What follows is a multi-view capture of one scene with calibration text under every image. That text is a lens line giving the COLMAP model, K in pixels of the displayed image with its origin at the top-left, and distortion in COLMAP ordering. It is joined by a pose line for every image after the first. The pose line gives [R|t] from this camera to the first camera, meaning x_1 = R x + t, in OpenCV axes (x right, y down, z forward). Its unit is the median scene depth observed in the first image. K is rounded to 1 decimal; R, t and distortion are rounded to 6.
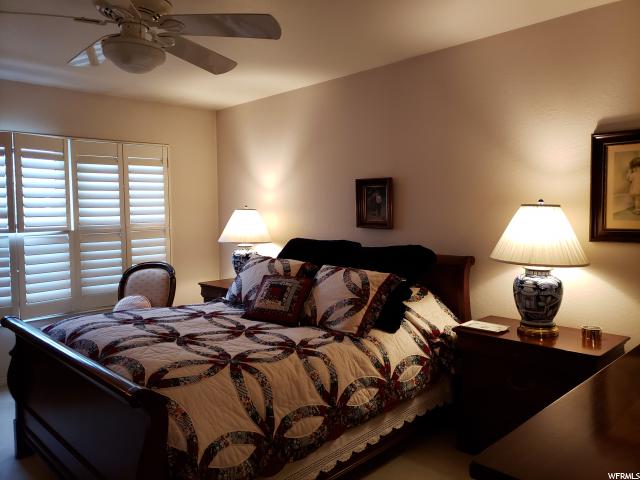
lens RADIAL K [[504.0, 0, 326.3], [0, 504.0, 229.2], [0, 0, 1]] dist [0.018381, 0.000496]
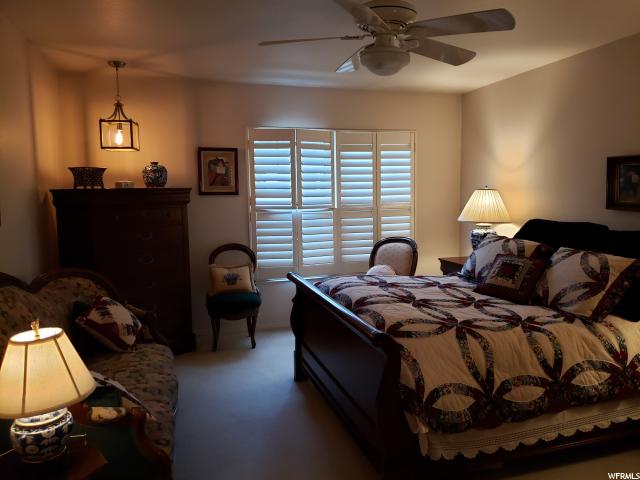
lens RADIAL K [[504.0, 0, 321.3], [0, 504.0, 239.5], [0, 0, 1]] dist [0.018381, 0.000496]
pose [[0.879830, 0.045263, -0.473129, 0.057280], [-0.016197, 0.997732, 0.065330, -0.000675], [0.475013, -0.049816, 0.878568, -0.109712]]
